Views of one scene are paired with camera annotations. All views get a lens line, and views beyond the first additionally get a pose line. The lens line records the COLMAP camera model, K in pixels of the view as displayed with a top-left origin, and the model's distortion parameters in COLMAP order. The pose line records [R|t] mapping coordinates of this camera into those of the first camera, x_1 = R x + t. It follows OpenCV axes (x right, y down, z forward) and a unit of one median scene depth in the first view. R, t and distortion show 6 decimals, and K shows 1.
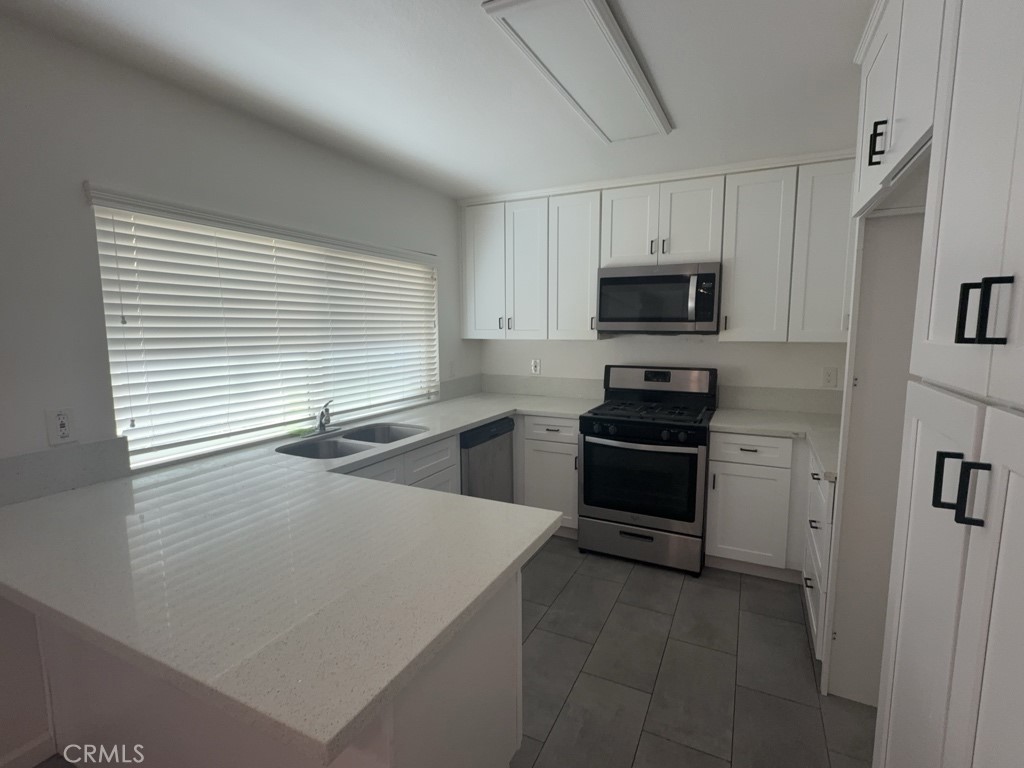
lens RADIAL K [[490.8, 0, 513.0], [0, 490.8, 386.0], [0, 0, 1]] dist [0.000747, 0.001791]
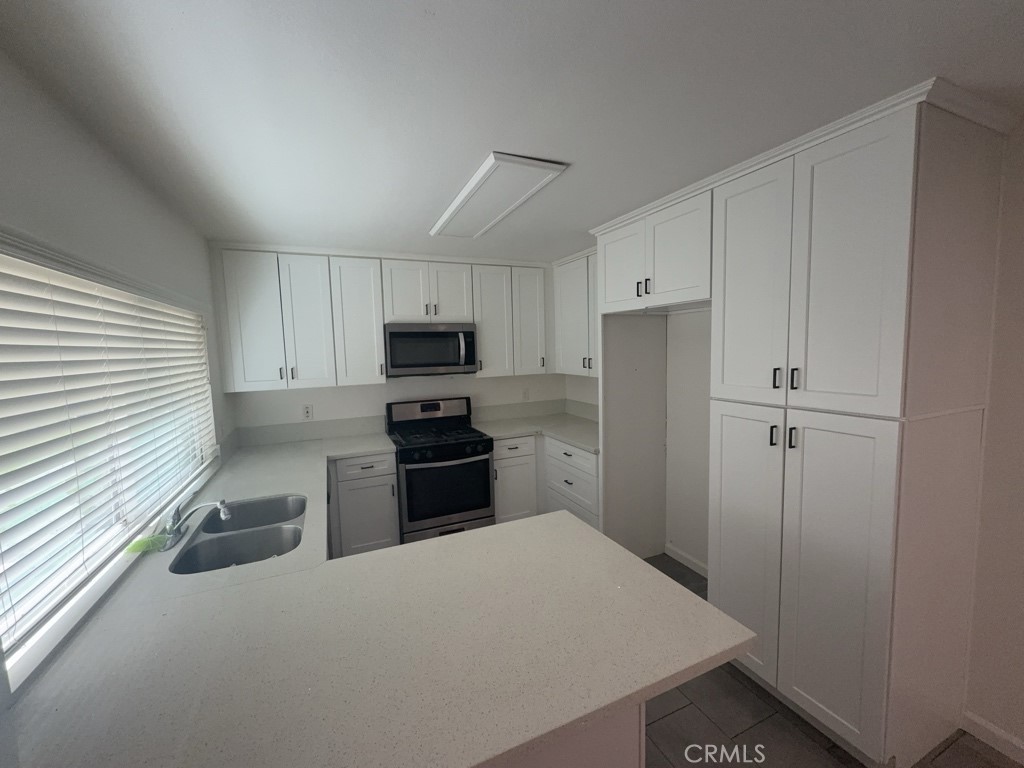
lens RADIAL K [[416.4, 0, 510.2], [0, 416.4, 383.3], [0, 0, 1]] dist [-0.000912, -0.000037]
pose [[0.638093, -0.084562, 0.765301, -0.446374], [0.119655, 0.992766, 0.009930, -0.074508], [-0.760605, 0.085236, 0.643596, 0.140693]]
